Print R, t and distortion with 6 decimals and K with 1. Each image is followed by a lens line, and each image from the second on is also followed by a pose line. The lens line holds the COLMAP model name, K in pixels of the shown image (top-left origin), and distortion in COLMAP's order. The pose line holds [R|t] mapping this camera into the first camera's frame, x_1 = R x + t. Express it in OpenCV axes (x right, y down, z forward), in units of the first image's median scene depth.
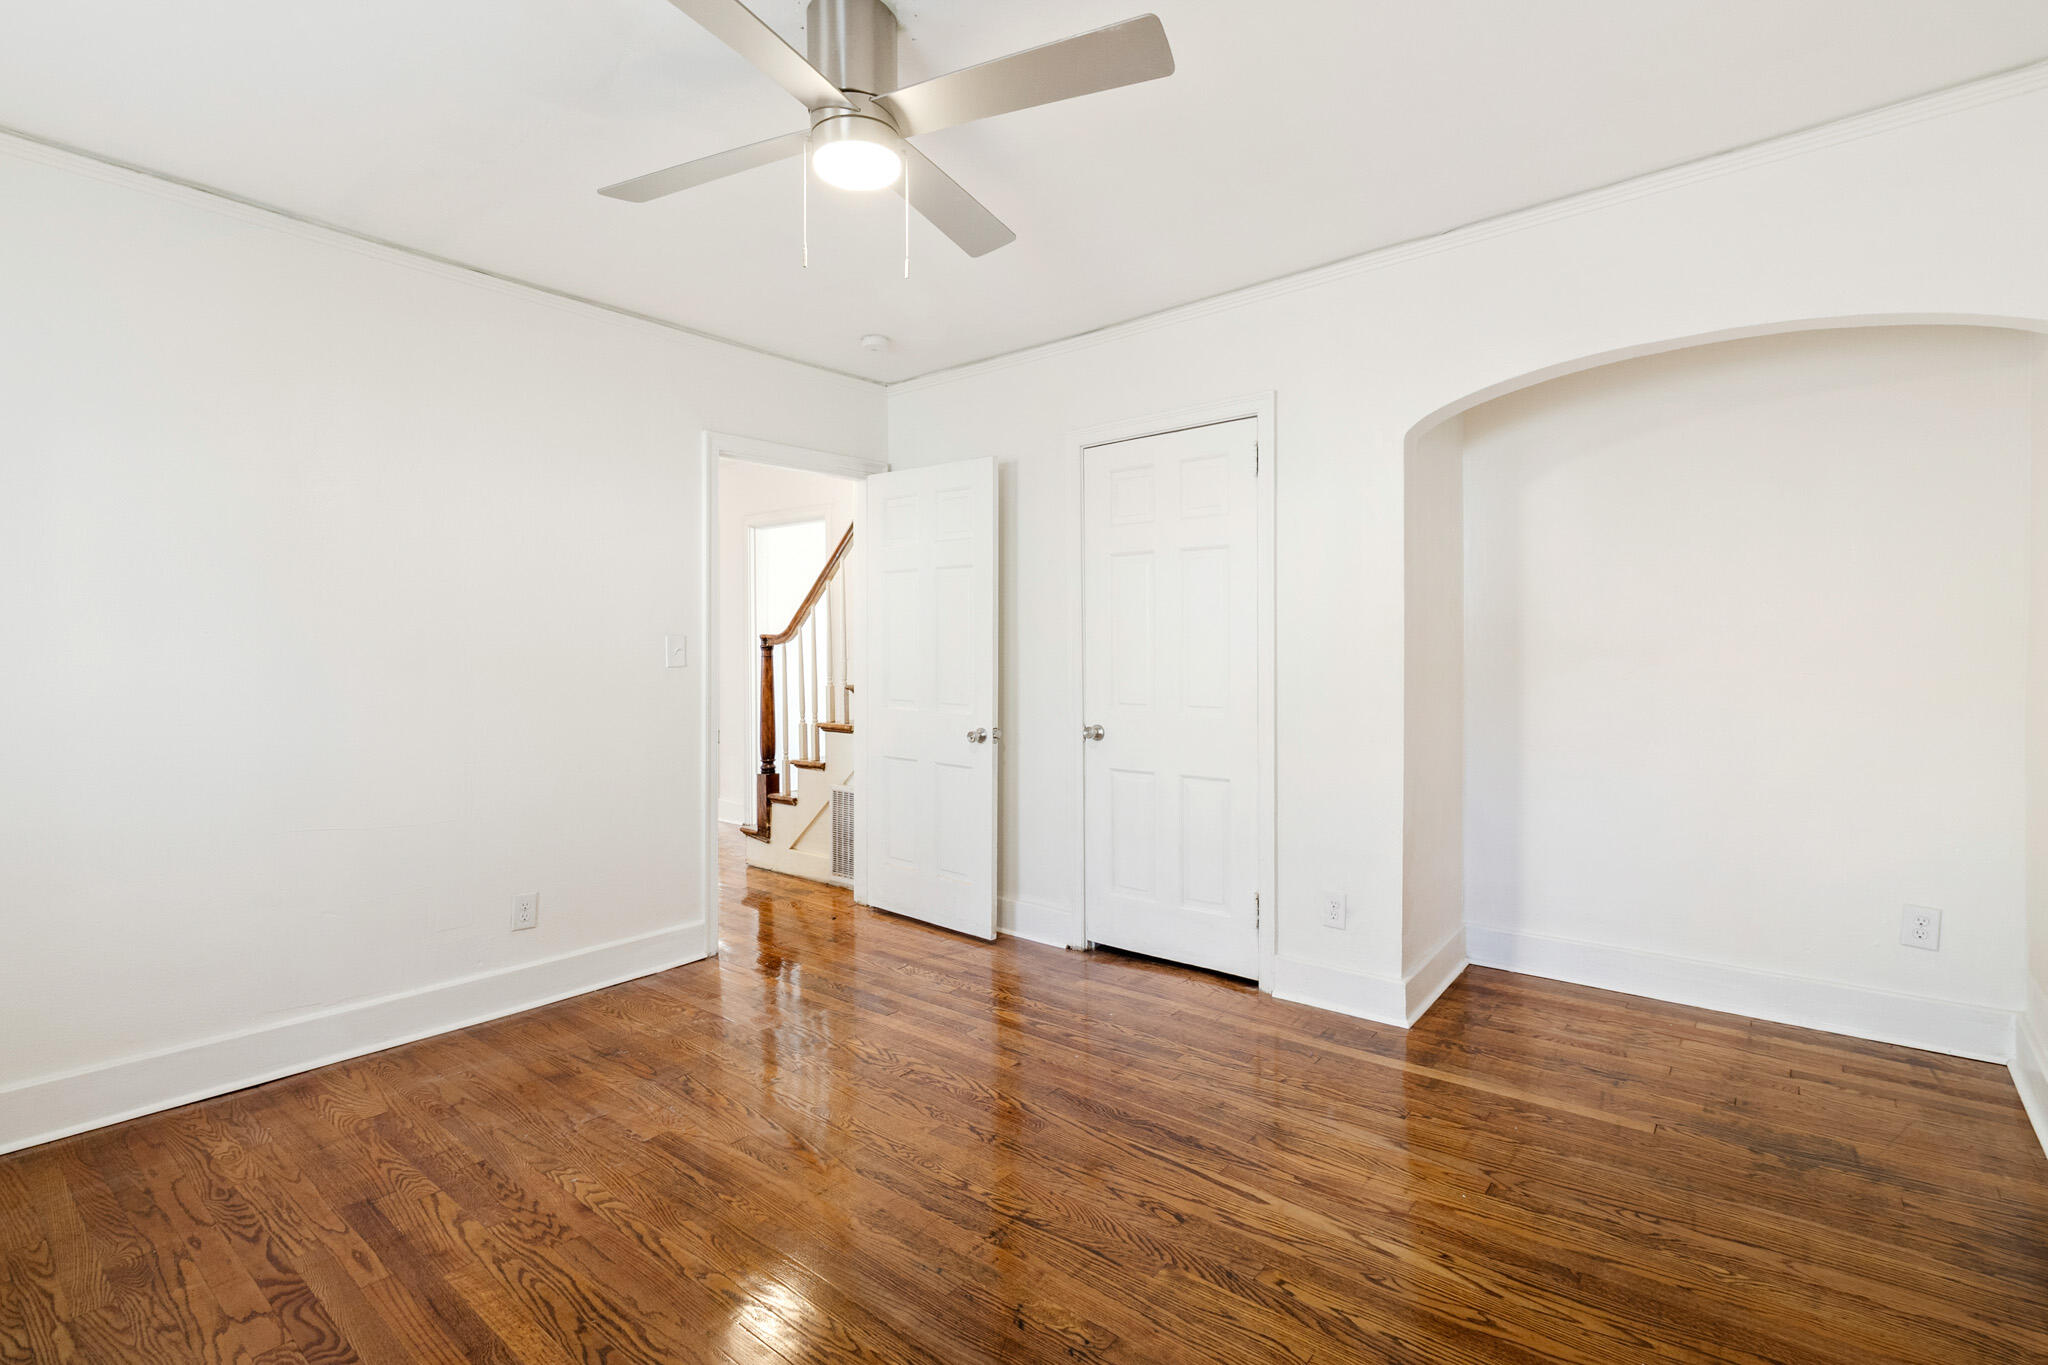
lens RADIAL K [[935.0, 0, 1022.9], [0, 935.0, 677.6], [0, 0, 1]] dist [0.003334, -0.000380]
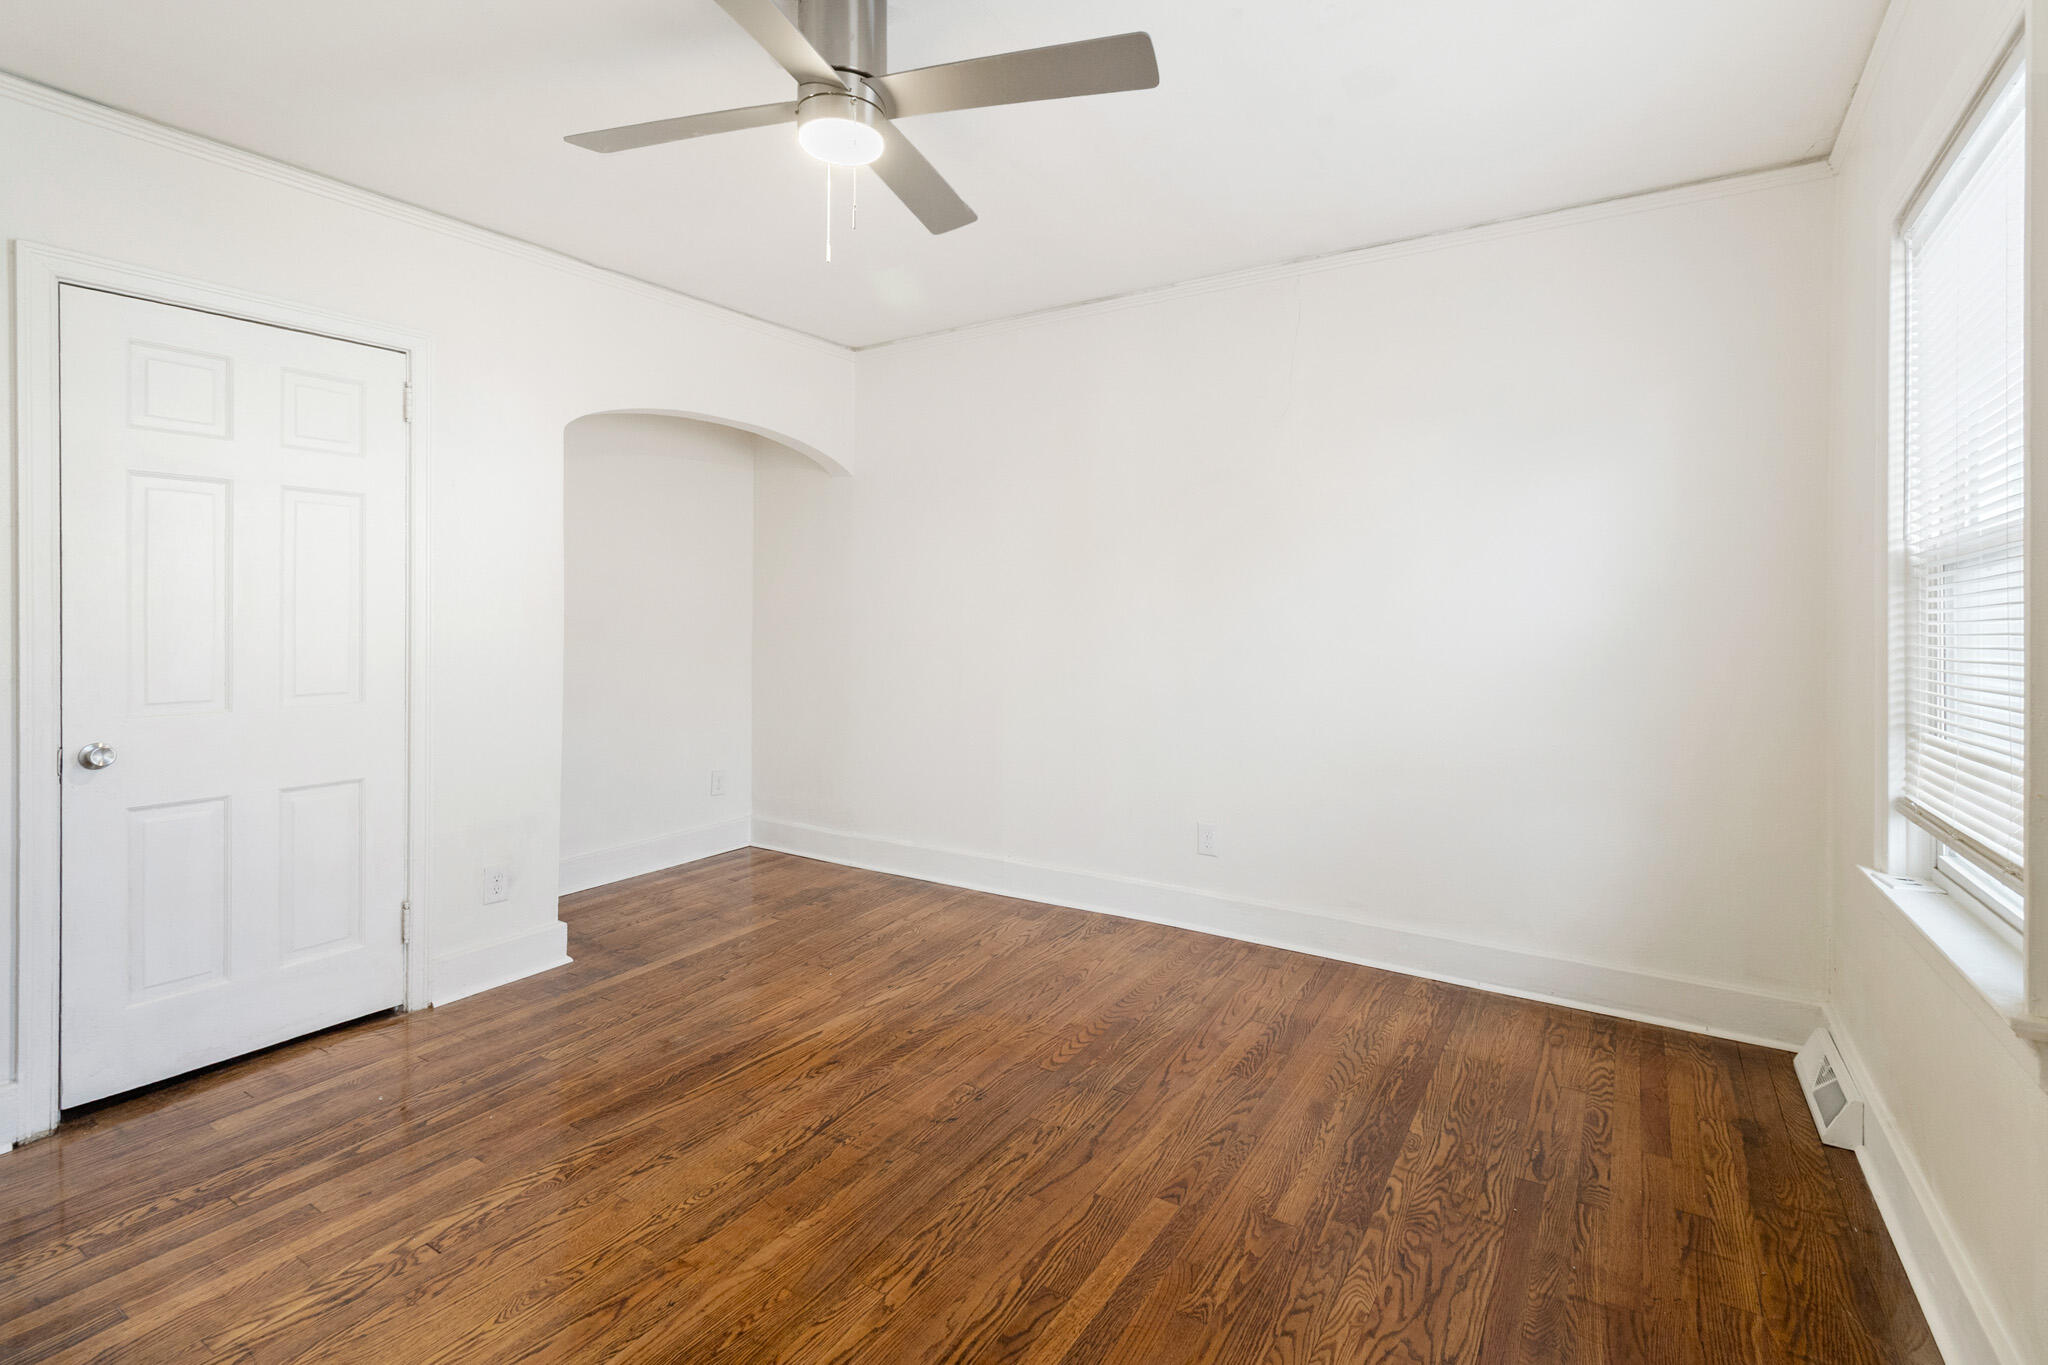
lens RADIAL K [[935.0, 0, 1026.6], [0, 935.0, 621.3], [0, 0, 1]] dist [0.003334, -0.000380]
pose [[-0.112123, 0.001106, 0.993694, -0.820422], [0.029802, 0.999553, 0.002250, -0.019565], [-0.993247, 0.029867, -0.112105, 0.614708]]
